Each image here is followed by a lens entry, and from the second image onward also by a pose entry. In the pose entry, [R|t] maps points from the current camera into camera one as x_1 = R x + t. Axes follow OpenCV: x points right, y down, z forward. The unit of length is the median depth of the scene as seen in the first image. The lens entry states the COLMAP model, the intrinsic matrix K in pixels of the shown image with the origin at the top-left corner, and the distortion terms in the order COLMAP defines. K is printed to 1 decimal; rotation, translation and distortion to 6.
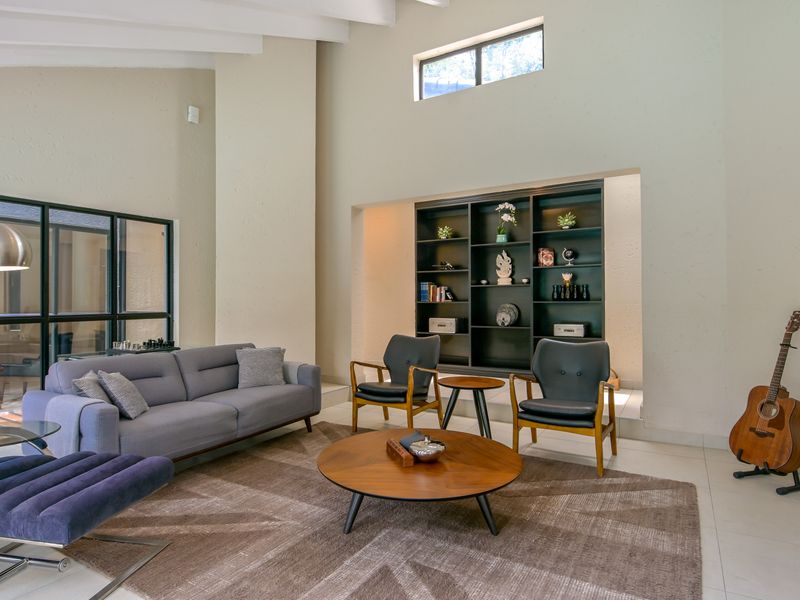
lens RADIAL K [[469.3, 0, 400.0], [0, 469.3, 300.0], [0, 0, 1]] dist [0.017873, -0.030831]
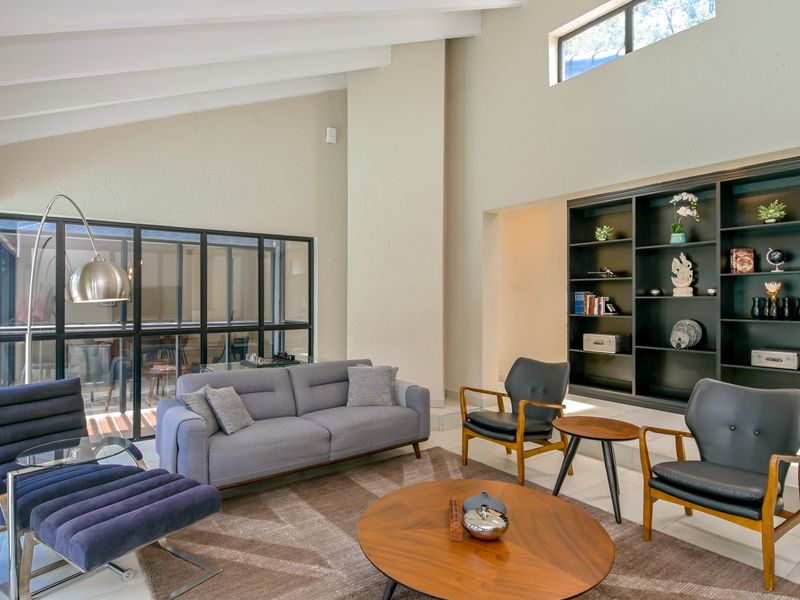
lens RADIAL K [[469.3, 0, 400.0], [0, 469.3, 300.0], [0, 0, 1]] dist [0.017873, -0.030831]
pose [[0.919295, 0.006004, -0.393523, 0.135350], [-0.004208, 0.999976, 0.005428, -0.039188], [0.393546, -0.003334, 0.919299, 0.112388]]
